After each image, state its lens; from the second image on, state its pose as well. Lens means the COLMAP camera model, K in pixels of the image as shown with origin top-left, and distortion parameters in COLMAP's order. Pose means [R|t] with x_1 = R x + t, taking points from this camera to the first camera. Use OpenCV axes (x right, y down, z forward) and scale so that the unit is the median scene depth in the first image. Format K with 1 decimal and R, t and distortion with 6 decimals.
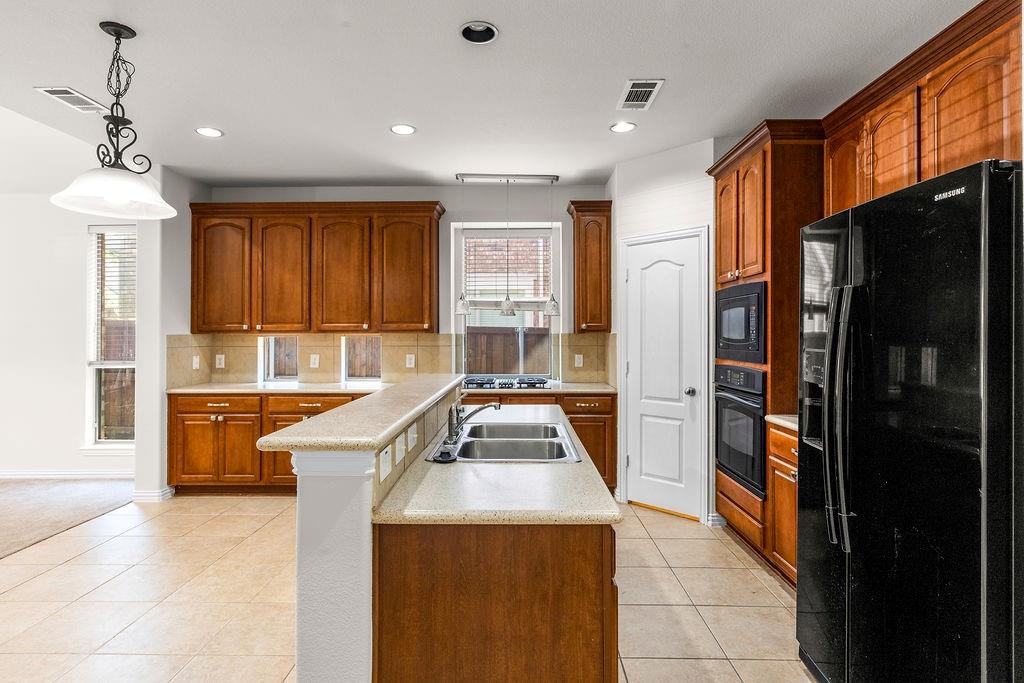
lens RADIAL K [[549.5, 0, 516.8], [0, 549.5, 326.6], [0, 0, 1]] dist [0.004652, -0.000590]
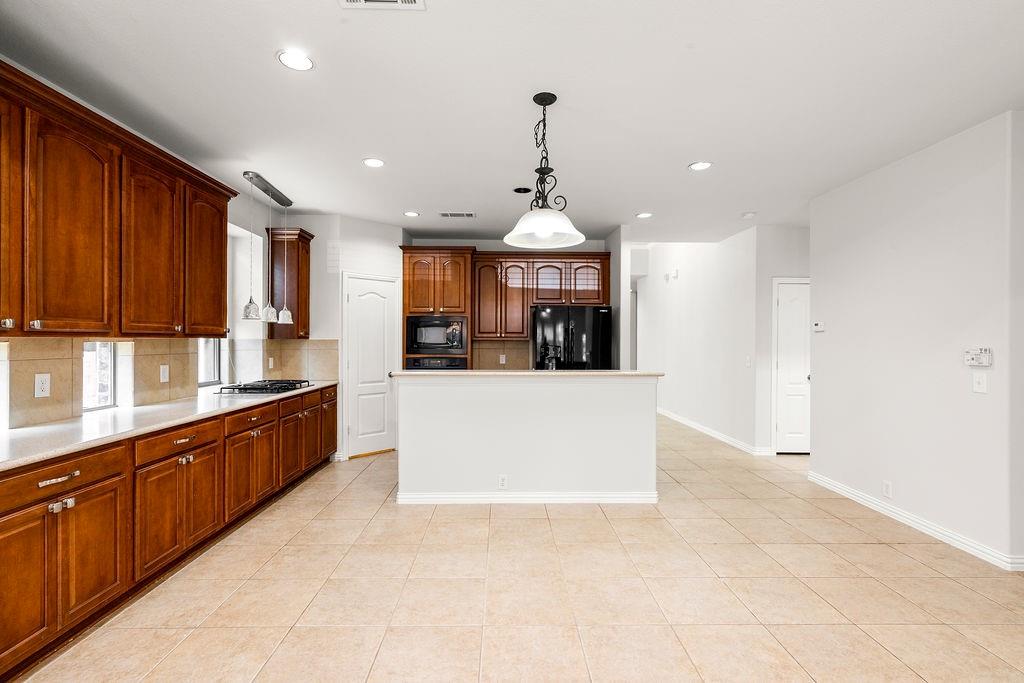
lens RADIAL K [[461.1, 0, 510.2], [0, 461.1, 341.2], [0, 0, 1]] dist [-0.003641, 0.000821]
pose [[-0.027820, 0.000244, 0.999613, -0.913077], [-0.017124, 0.999853, -0.000721, 0.009535], [-0.999466, -0.017137, -0.027812, 0.566090]]
